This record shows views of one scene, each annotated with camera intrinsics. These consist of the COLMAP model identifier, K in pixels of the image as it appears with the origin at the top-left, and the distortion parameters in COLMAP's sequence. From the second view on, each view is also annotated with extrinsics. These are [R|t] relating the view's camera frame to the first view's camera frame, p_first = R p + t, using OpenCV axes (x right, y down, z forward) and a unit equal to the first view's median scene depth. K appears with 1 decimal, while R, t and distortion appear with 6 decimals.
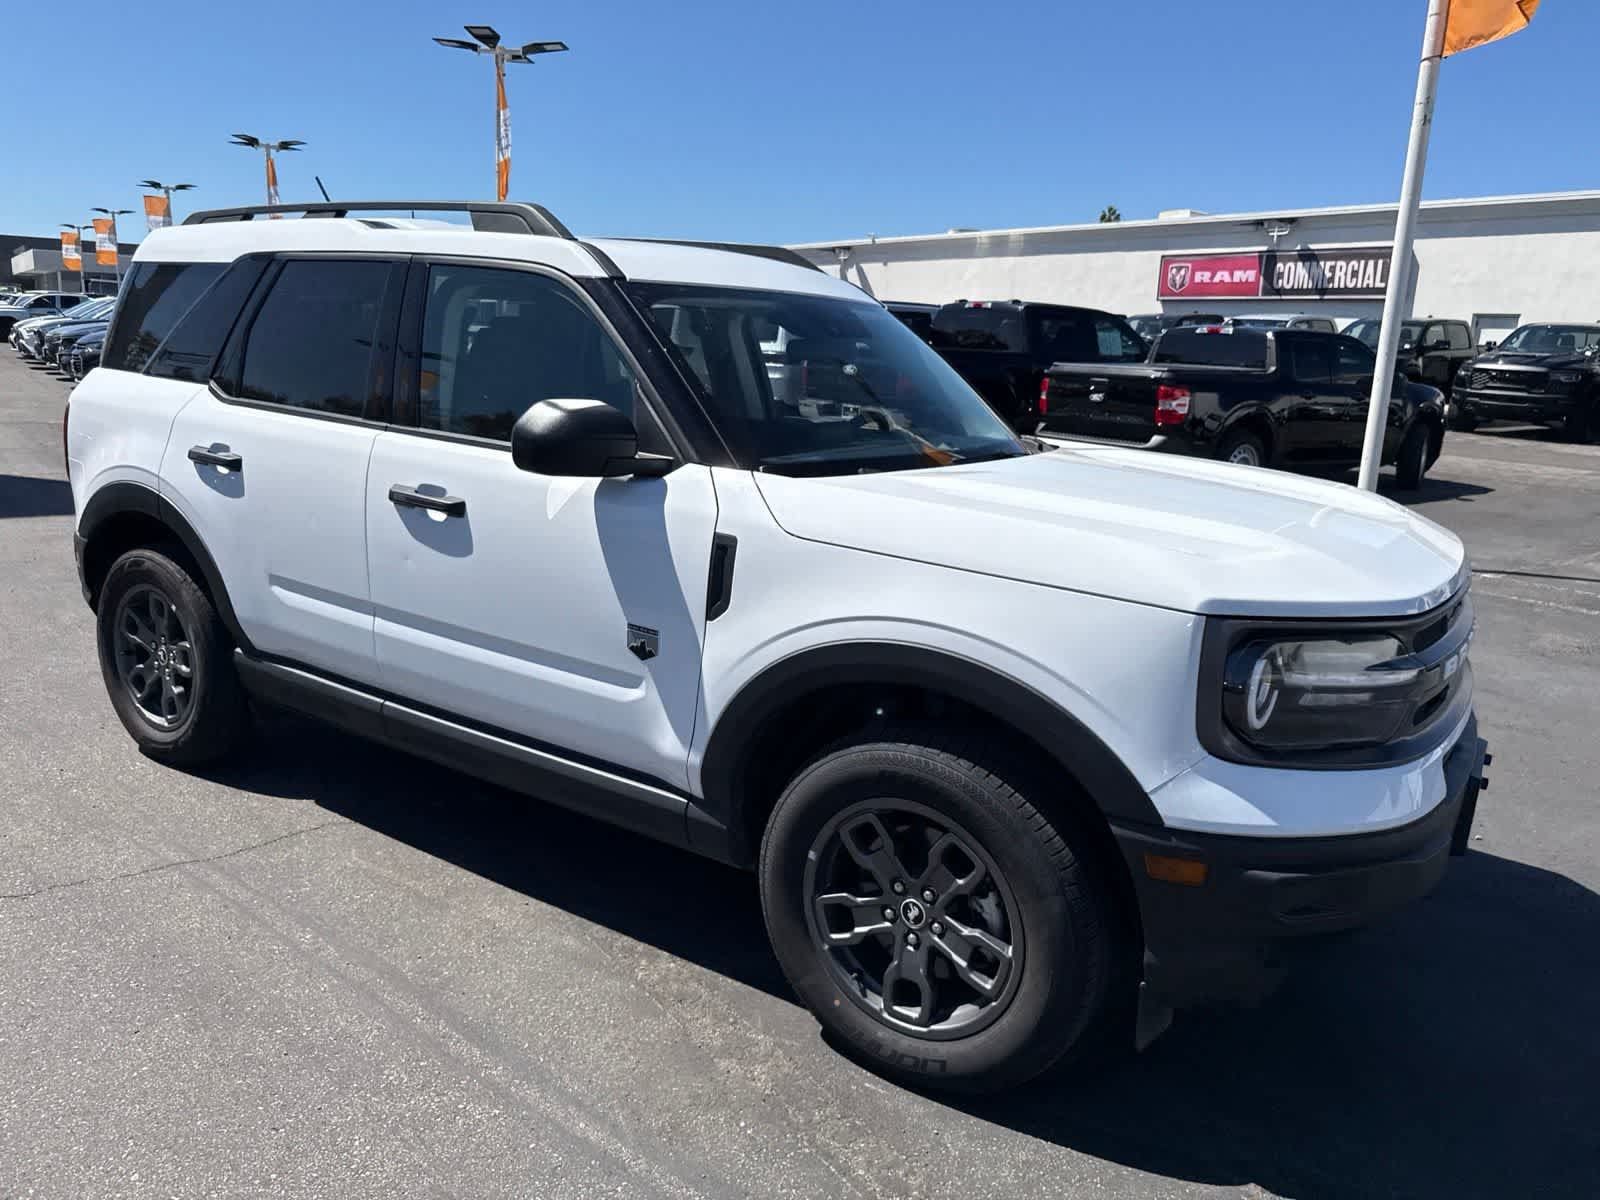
lens RADIAL K [[1138.1, 0, 803.1], [0, 1138.1, 592.1], [0, 0, 1]] dist [0.024423, -0.030670]
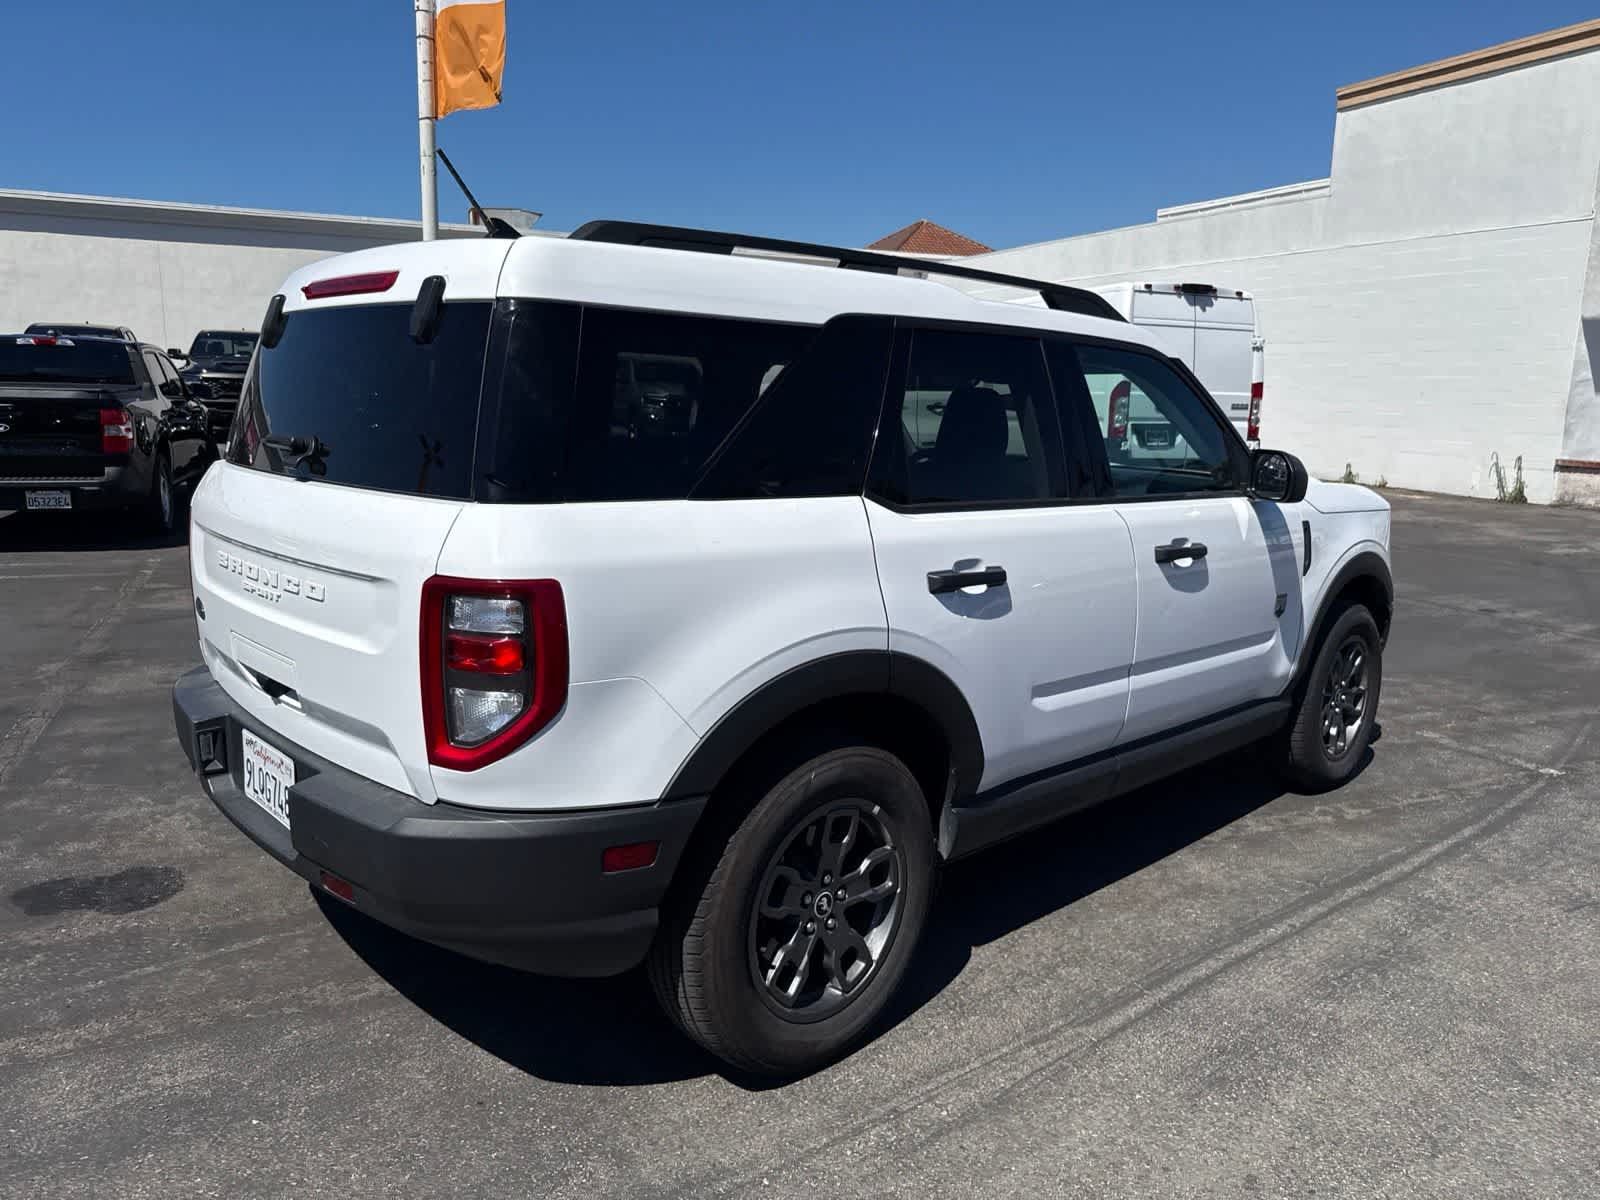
lens RADIAL K [[1138.1, 0, 813.8], [0, 1138.1, 601.0], [0, 0, 1]] dist [0.024423, -0.030670]
pose [[0.223274, -0.215110, 0.950724, -1.565011], [0.198247, 0.964982, 0.171779, -0.313088], [-0.954383, 0.150124, 0.258100, 1.090808]]
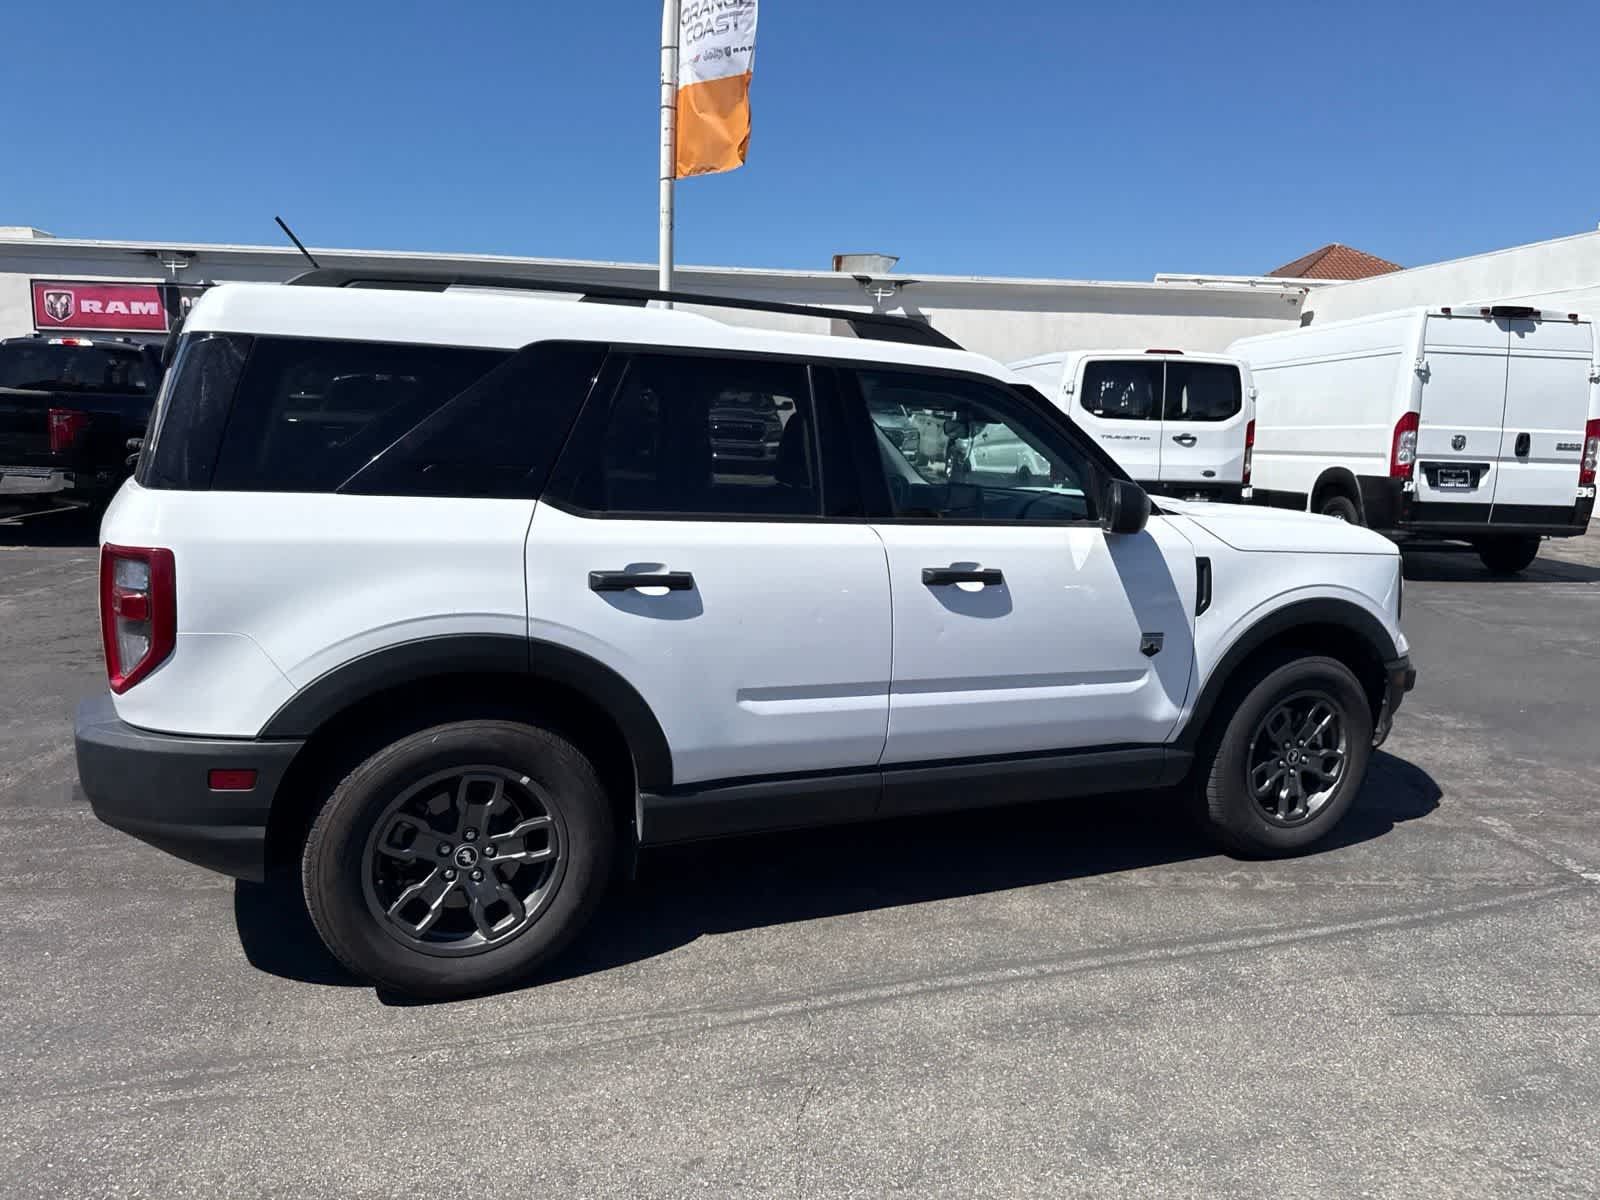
lens RADIAL K [[1138.1, 0, 811.4], [0, 1138.1, 597.0], [0, 0, 1]] dist [0.024423, -0.030670]
pose [[0.544008, -0.158852, 0.823906, -1.399102], [0.174728, 0.981837, 0.073933, -0.175615], [-0.820686, 0.103739, 0.561883, 0.494251]]
